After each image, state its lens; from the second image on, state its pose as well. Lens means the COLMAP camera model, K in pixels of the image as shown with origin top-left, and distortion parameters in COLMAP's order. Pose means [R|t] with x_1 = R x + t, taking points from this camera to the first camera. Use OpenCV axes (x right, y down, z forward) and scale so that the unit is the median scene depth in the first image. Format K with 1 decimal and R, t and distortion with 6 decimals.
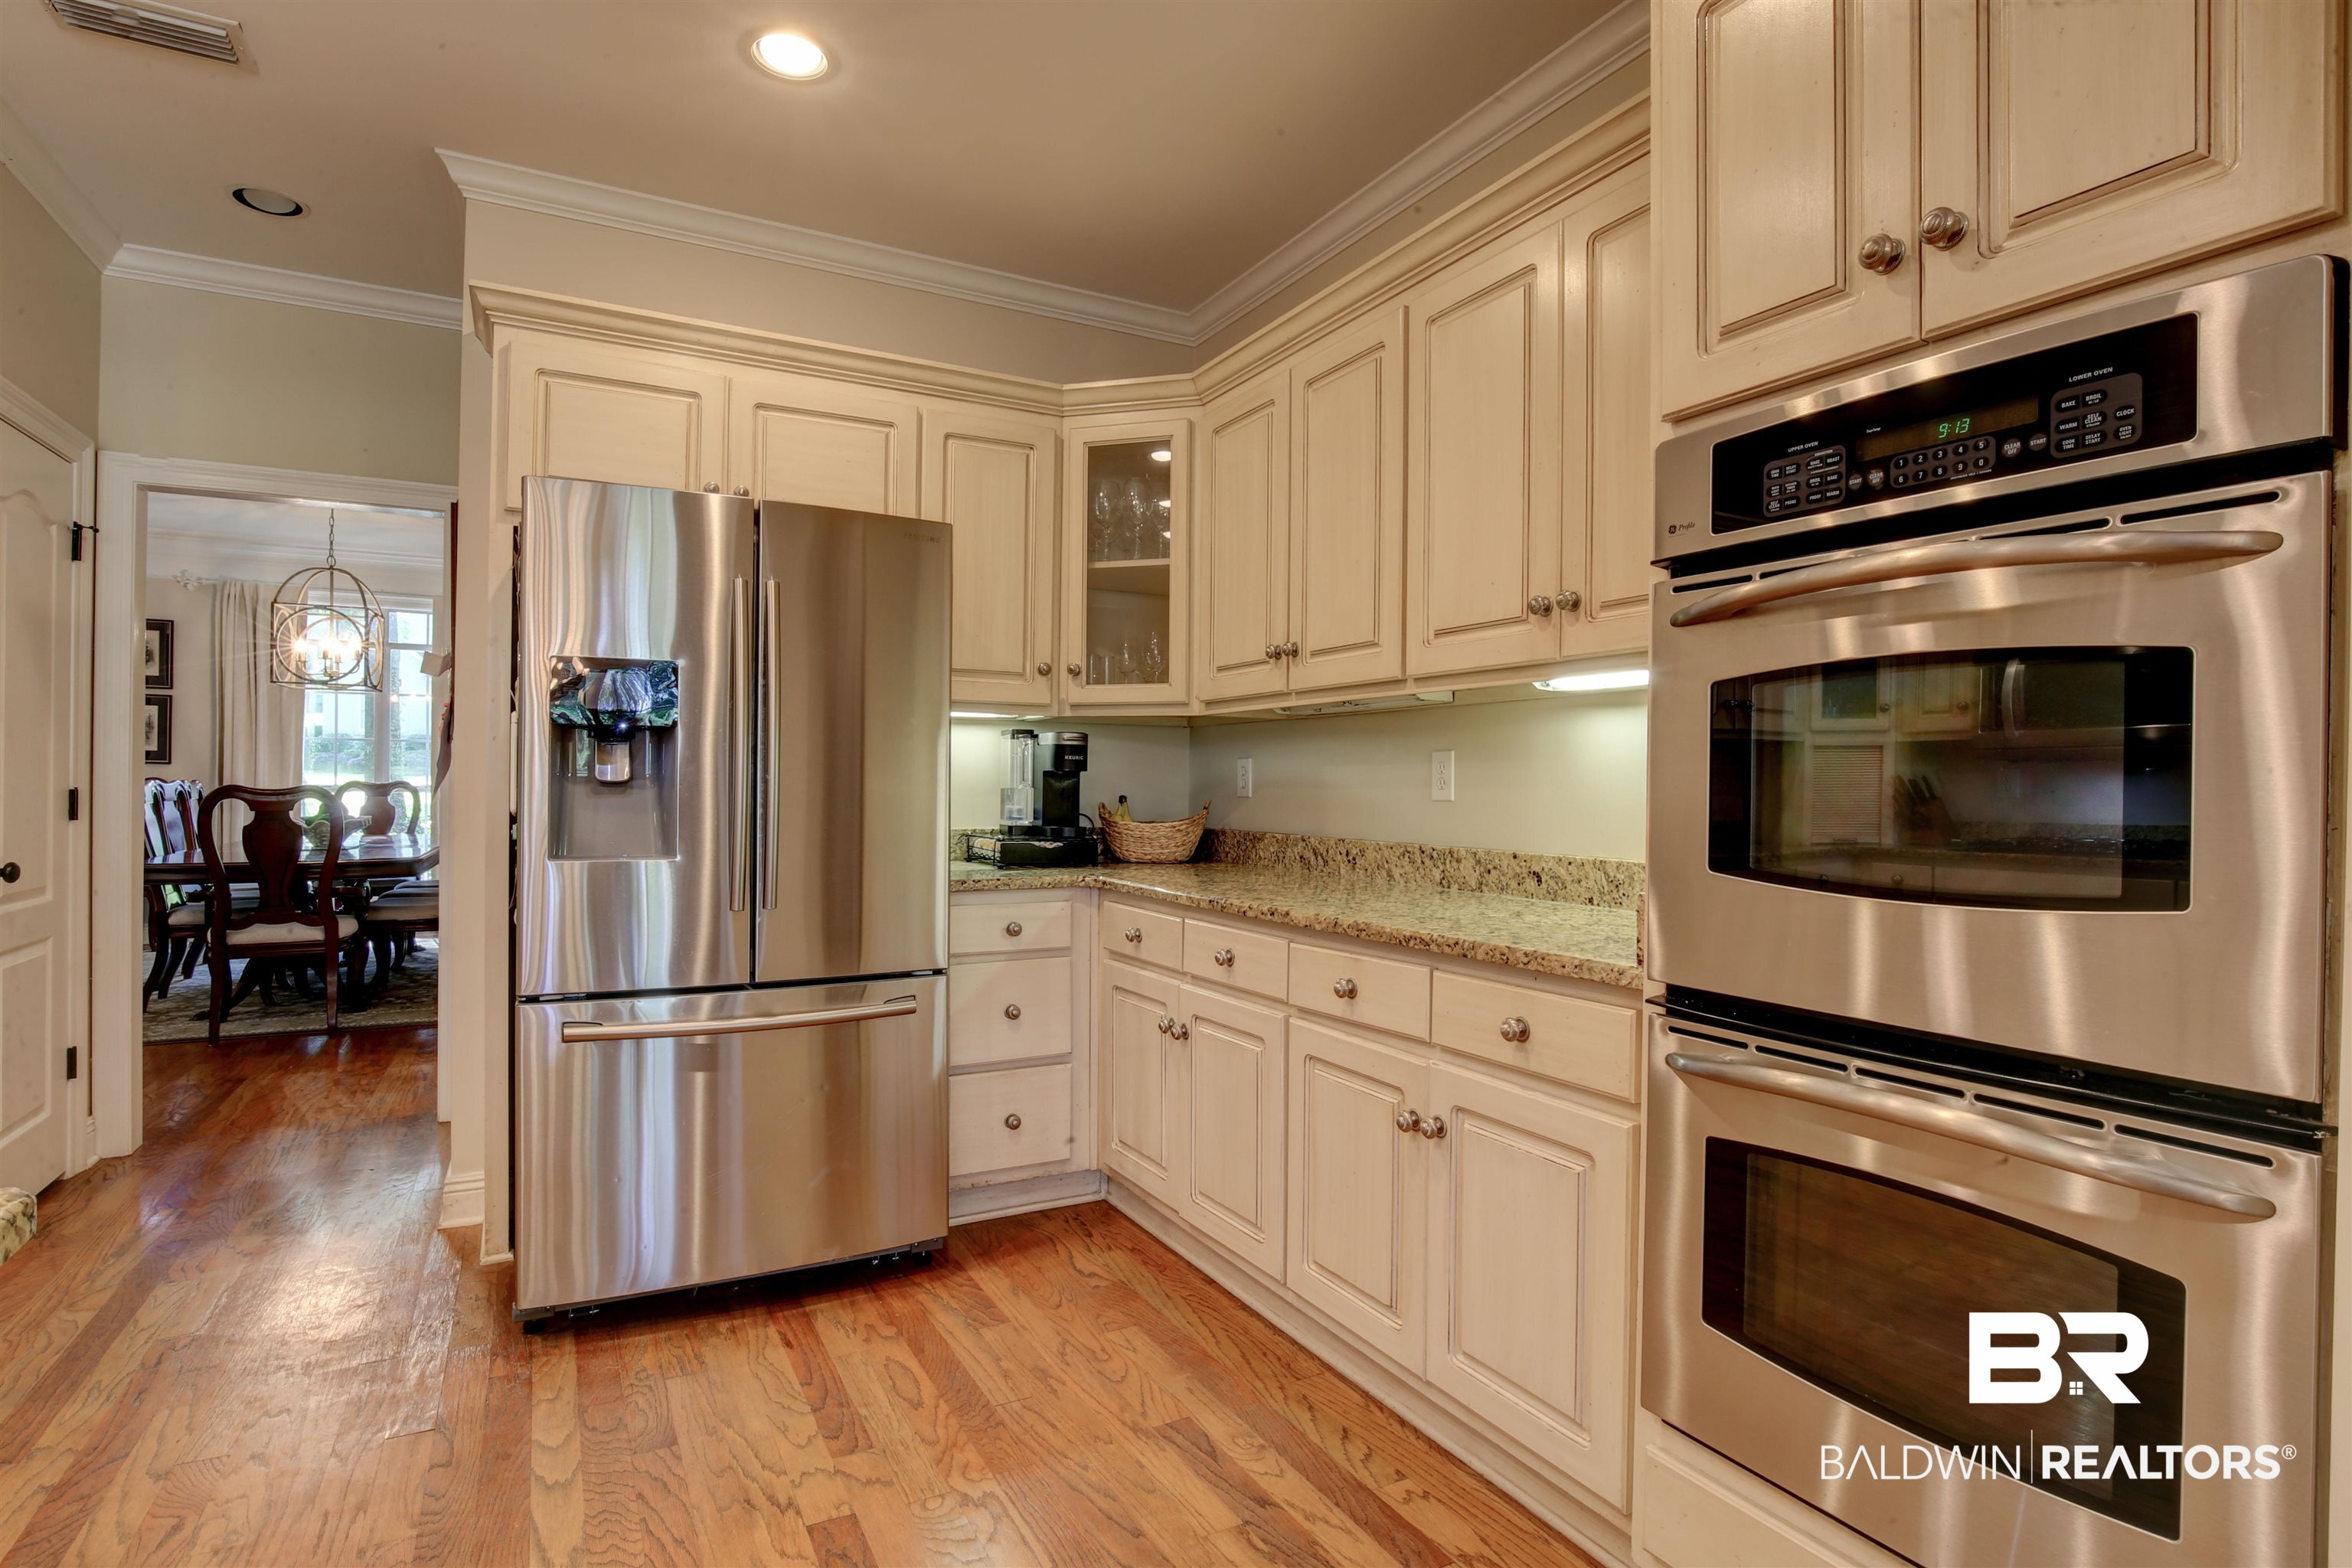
lens RADIAL K [[1174.7, 0, 1176.1], [0, 1174.7, 779.7], [0, 0, 1]] dist [-0.041690, 0.012581]
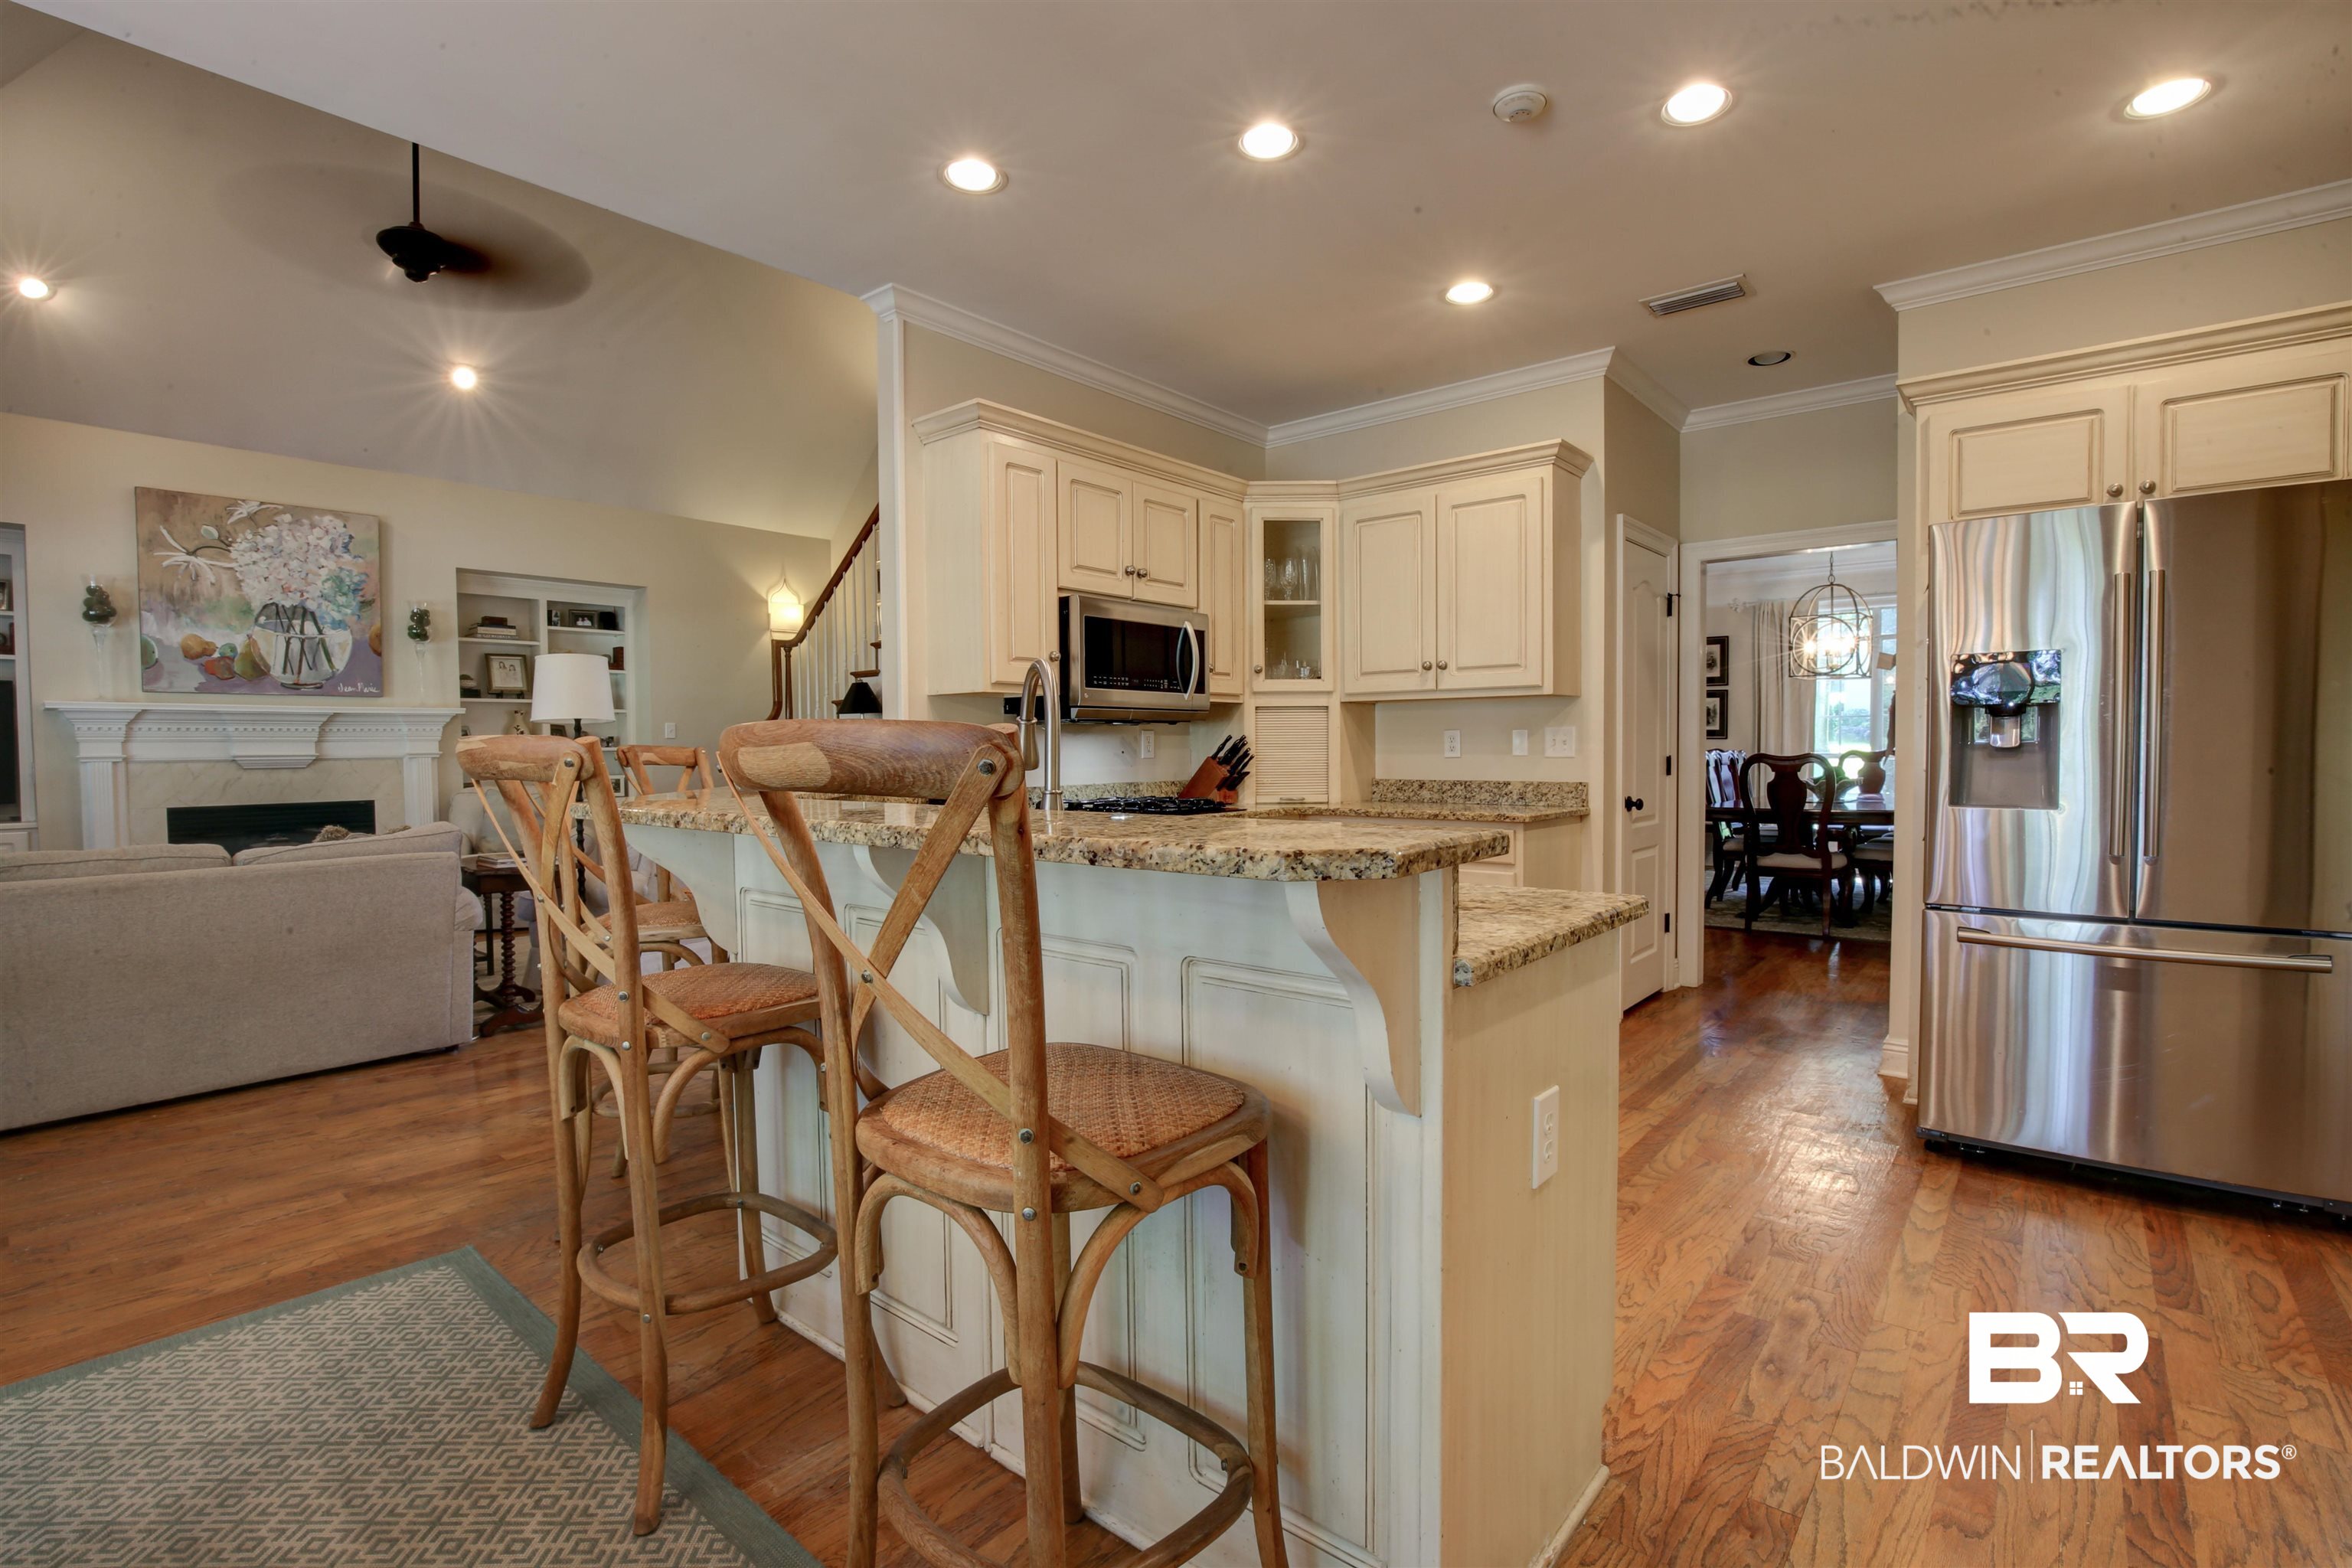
lens RADIAL K [[1088.1, 0, 1182.3], [0, 1088.1, 787.0], [0, 0, 1]] dist [-0.031330, 0.005116]
pose [[0.367842, 0.020884, -0.929654, 0.219113], [0.012346, 0.999550, 0.027339, 0.001408], [0.929806, -0.021534, 0.367419, -0.218484]]
